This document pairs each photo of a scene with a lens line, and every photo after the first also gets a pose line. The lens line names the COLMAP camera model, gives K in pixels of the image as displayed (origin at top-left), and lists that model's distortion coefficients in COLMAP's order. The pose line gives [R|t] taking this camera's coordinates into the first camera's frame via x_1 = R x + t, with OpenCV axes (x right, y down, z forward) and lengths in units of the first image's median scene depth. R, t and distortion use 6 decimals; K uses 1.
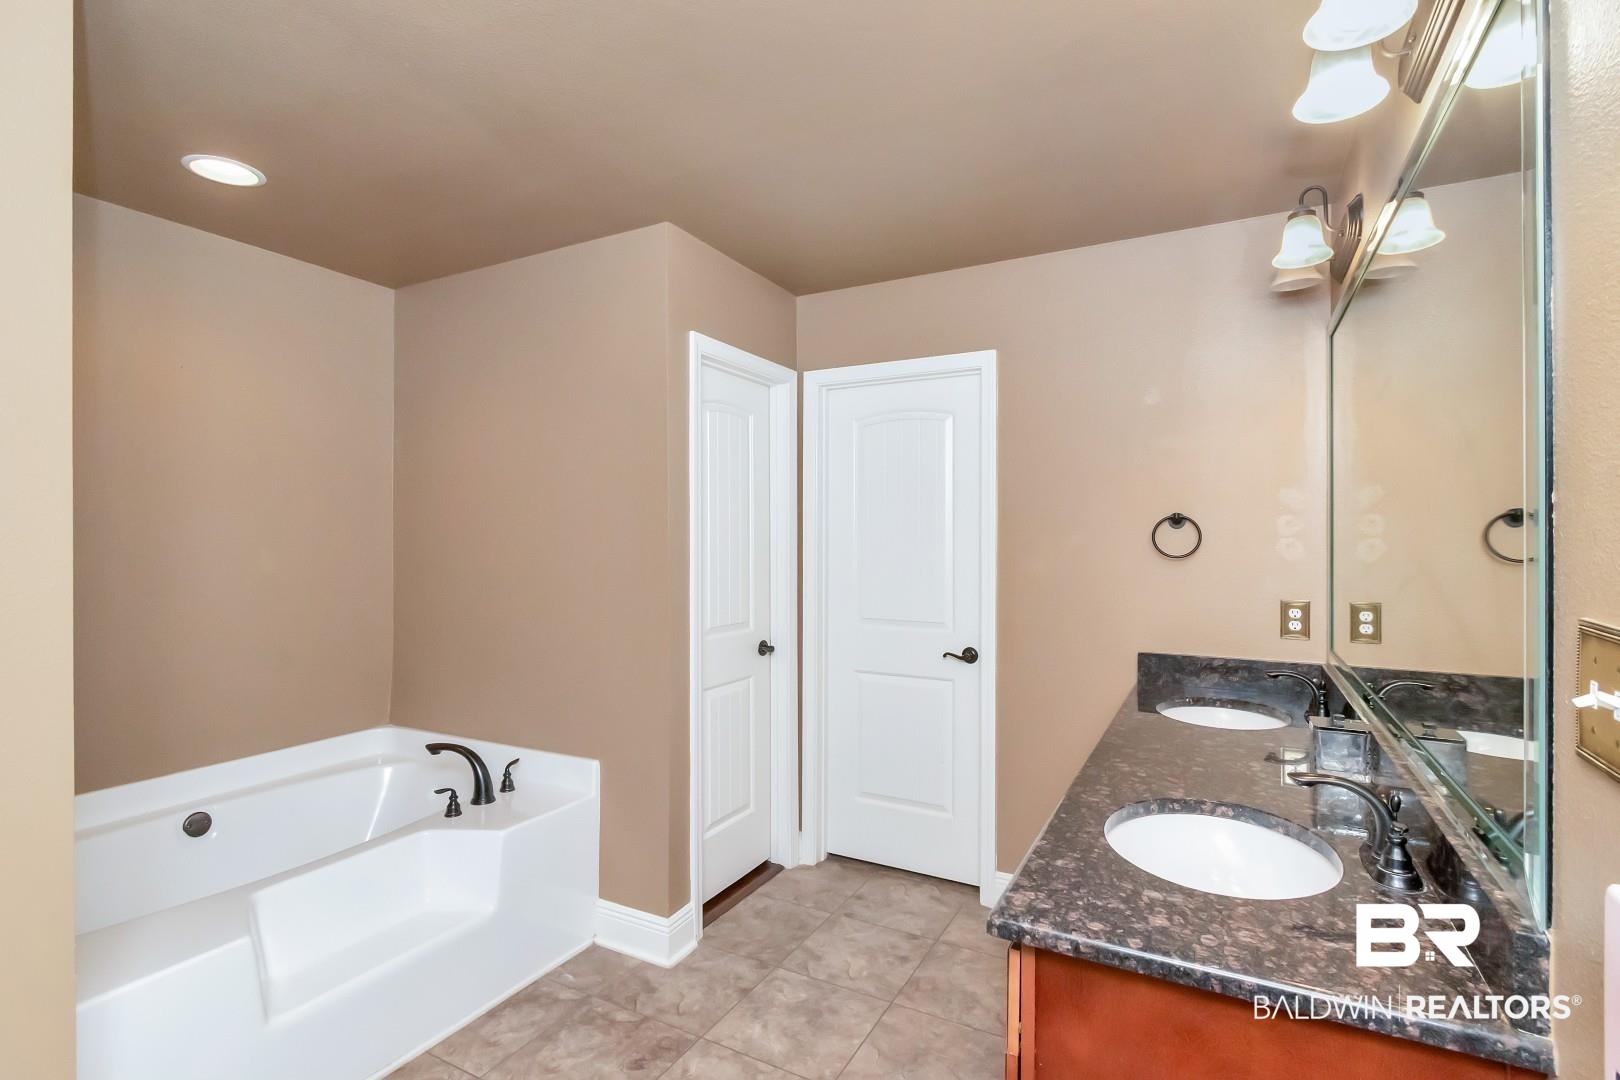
lens RADIAL K [[762.7, 0, 810.0], [0, 762.7, 540.0], [0, 0, 1]] dist [0.001016, 0.000077]
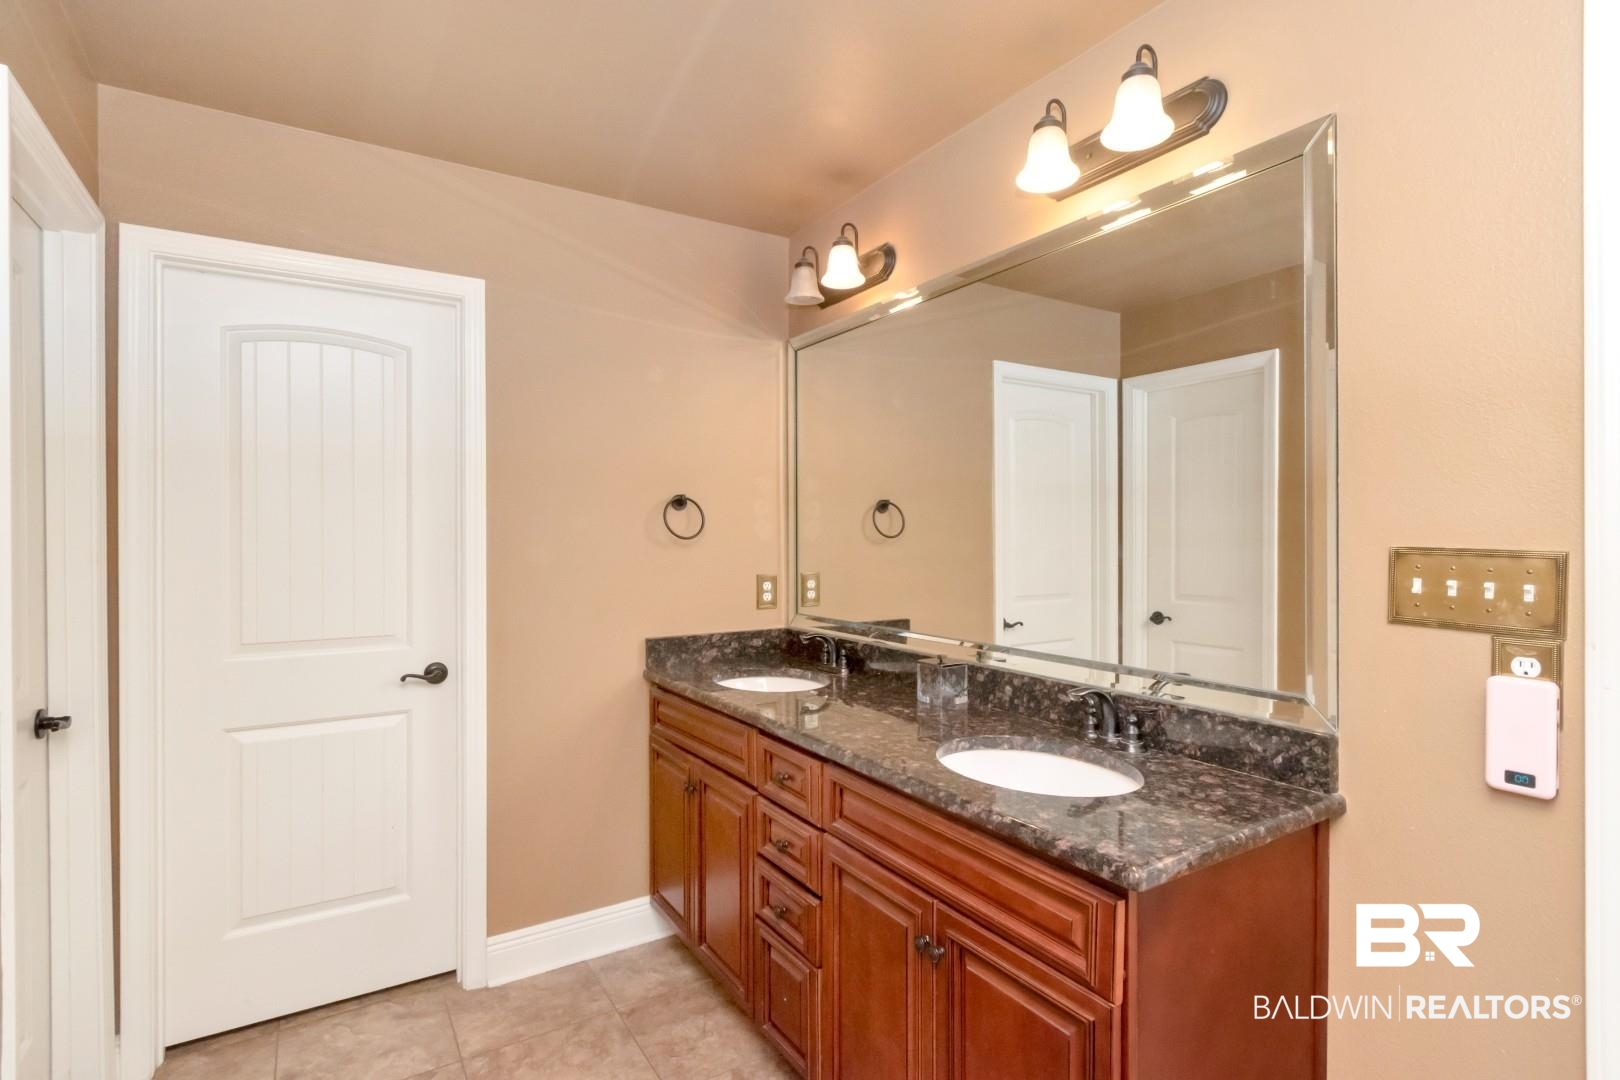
lens RADIAL K [[796.9, 0, 810.0], [0, 796.9, 540.0], [0, 0, 1]] dist [0.000945, 0.000233]
pose [[0.495835, -0.010255, 0.868356, -0.309780], [0.007180, 0.999945, 0.007709, 0.015799], [-0.868387, 0.002412, 0.495881, 0.299809]]
